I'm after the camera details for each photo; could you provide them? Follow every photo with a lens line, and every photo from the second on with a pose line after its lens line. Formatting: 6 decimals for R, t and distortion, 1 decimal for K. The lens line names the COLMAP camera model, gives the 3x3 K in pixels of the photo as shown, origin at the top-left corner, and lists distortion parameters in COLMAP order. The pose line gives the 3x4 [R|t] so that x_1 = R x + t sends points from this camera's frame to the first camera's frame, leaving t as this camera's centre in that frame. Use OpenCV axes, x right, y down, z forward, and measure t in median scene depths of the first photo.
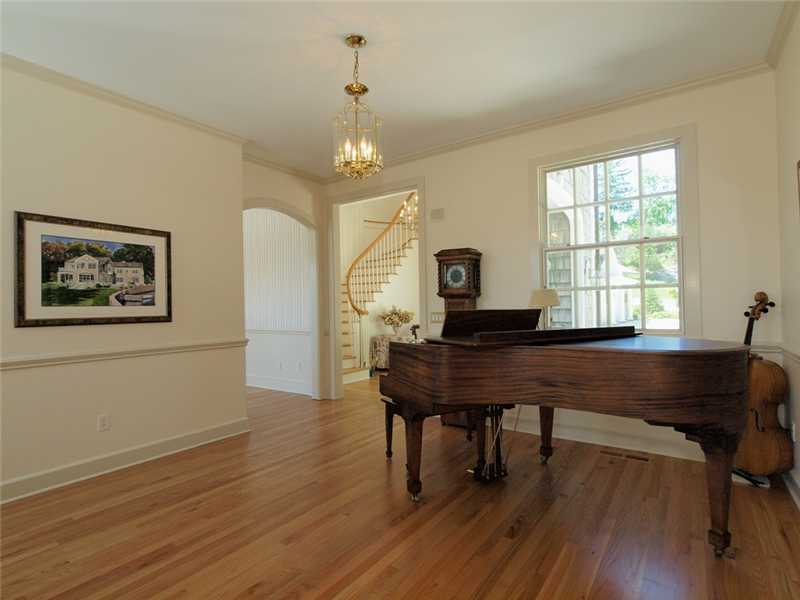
lens RADIAL K [[418.2, 0, 400.0], [0, 418.2, 300.0], [0, 0, 1]] dist [-0.000406, -0.000081]
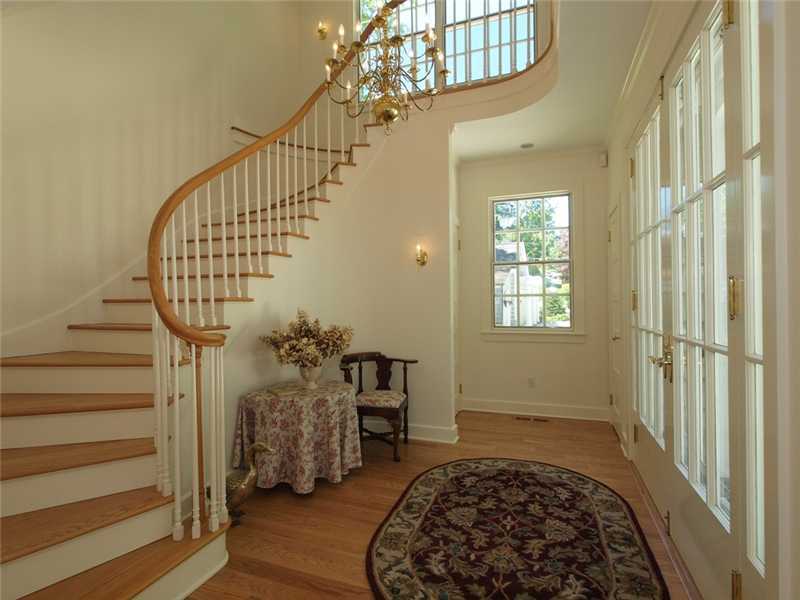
lens RADIAL K [[418.2, 0, 400.0], [0, 418.2, 300.0], [0, 0, 1]] dist [-0.000406, -0.000081]
pose [[0.965967, 0.009011, 0.258508, -0.028142], [-0.009466, 0.999955, 0.000516, 0.001268], [-0.258491, -0.002945, 0.966009, 0.604796]]
